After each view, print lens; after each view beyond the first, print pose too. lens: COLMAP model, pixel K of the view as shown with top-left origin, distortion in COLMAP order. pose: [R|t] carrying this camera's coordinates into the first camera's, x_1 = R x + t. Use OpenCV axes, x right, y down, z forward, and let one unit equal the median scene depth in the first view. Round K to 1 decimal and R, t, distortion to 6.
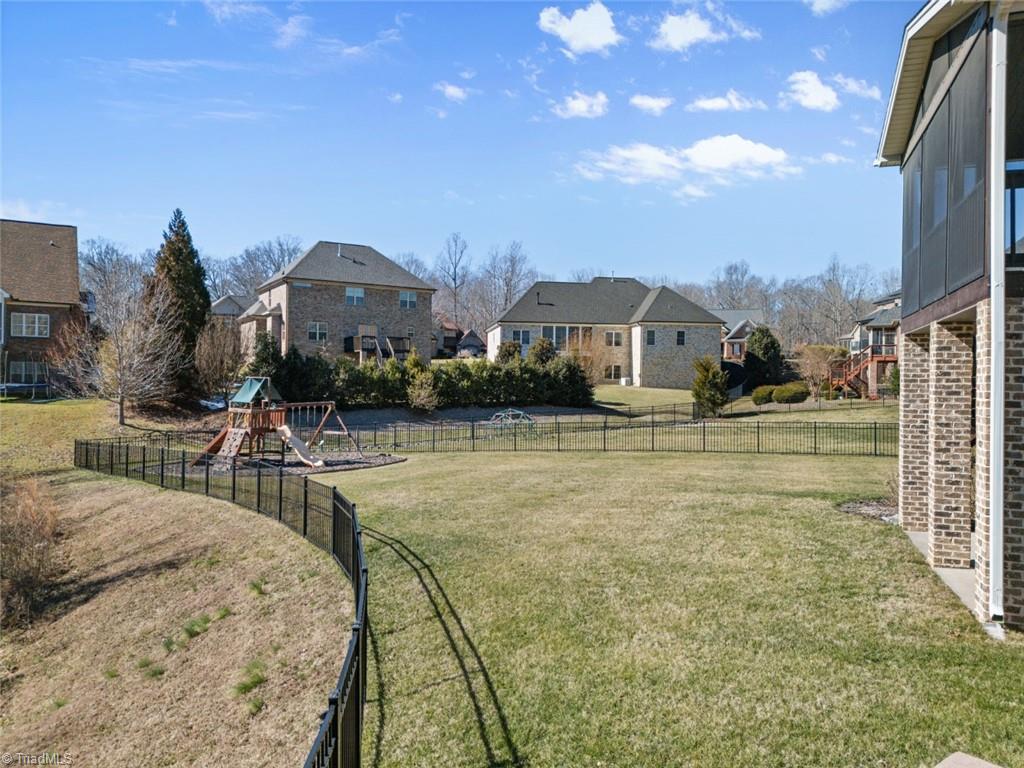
lens RADIAL K [[759.5, 0, 514.9], [0, 759.5, 380.4], [0, 0, 1]] dist [0.037857, -0.009121]
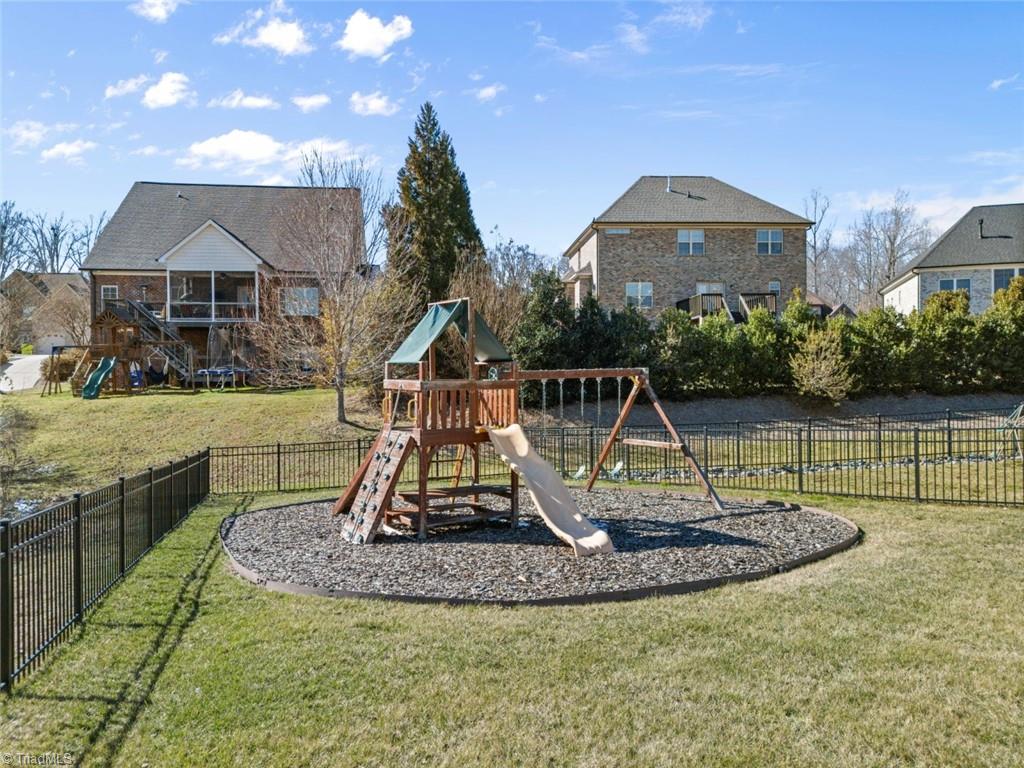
lens RADIAL K [[759.5, 0, 514.9], [0, 759.5, 380.4], [0, 0, 1]] dist [0.037857, -0.009121]
pose [[0.906732, -0.017900, -0.421328, -0.090046], [0.017152, 0.999837, -0.005565, 0.025090], [0.421359, -0.002181, 0.906891, 0.418303]]
